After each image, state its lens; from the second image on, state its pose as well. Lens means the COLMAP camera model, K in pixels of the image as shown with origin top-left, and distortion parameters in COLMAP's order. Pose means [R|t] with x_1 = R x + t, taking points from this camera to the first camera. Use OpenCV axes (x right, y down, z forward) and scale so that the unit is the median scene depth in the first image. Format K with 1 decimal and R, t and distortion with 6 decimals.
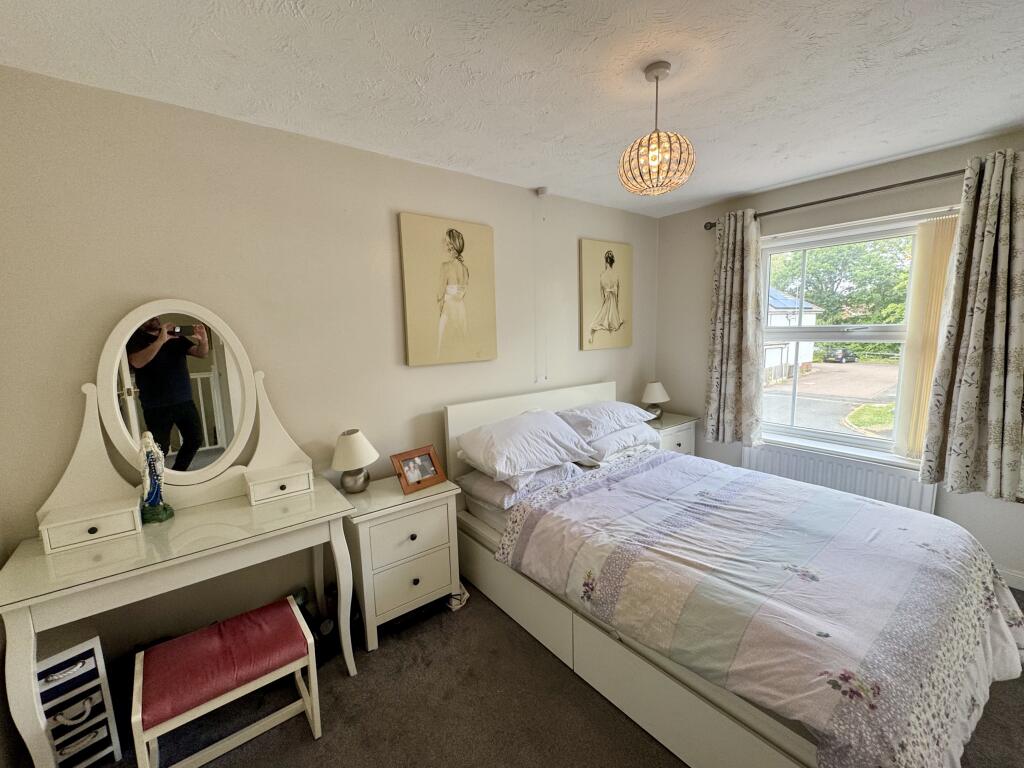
lens RADIAL K [[402.5, 0, 512.0], [0, 402.5, 384.0], [0, 0, 1]] dist [0.000187, -0.000132]
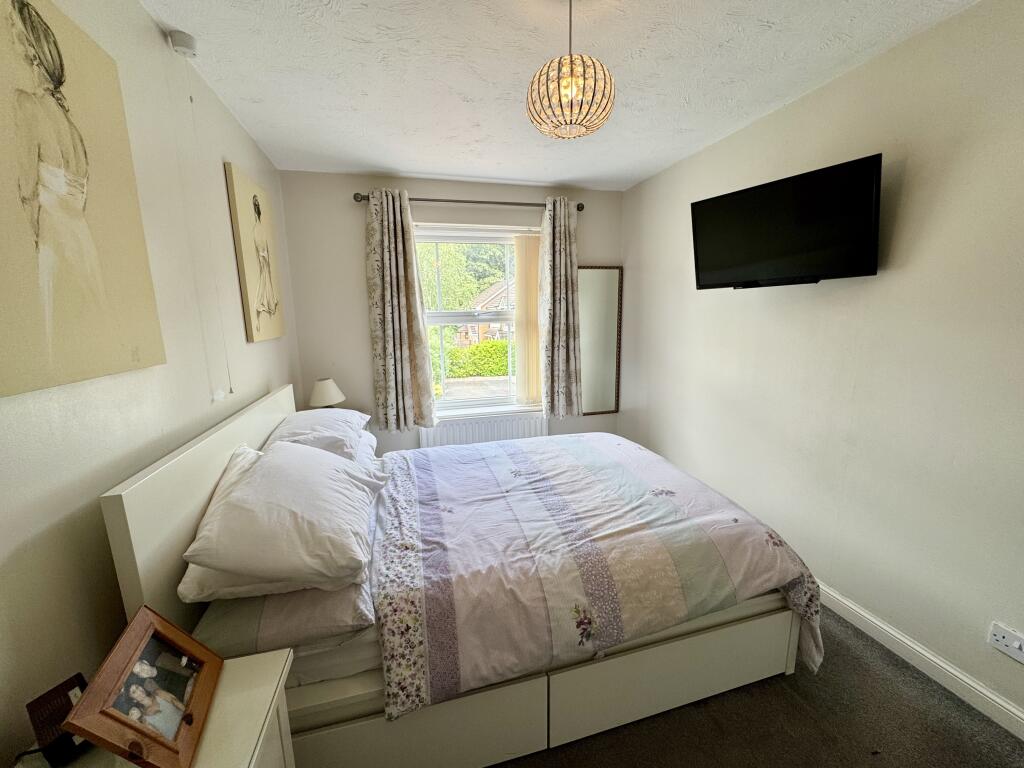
lens RADIAL K [[402.5, 0, 512.0], [0, 402.5, 384.0], [0, 0, 1]] dist [0.000187, -0.000132]
pose [[0.415579, -0.142290, 0.898358, -0.386898], [0.133764, 0.986509, 0.094373, -0.037778], [-0.899667, 0.080948, 0.429006, 0.574429]]
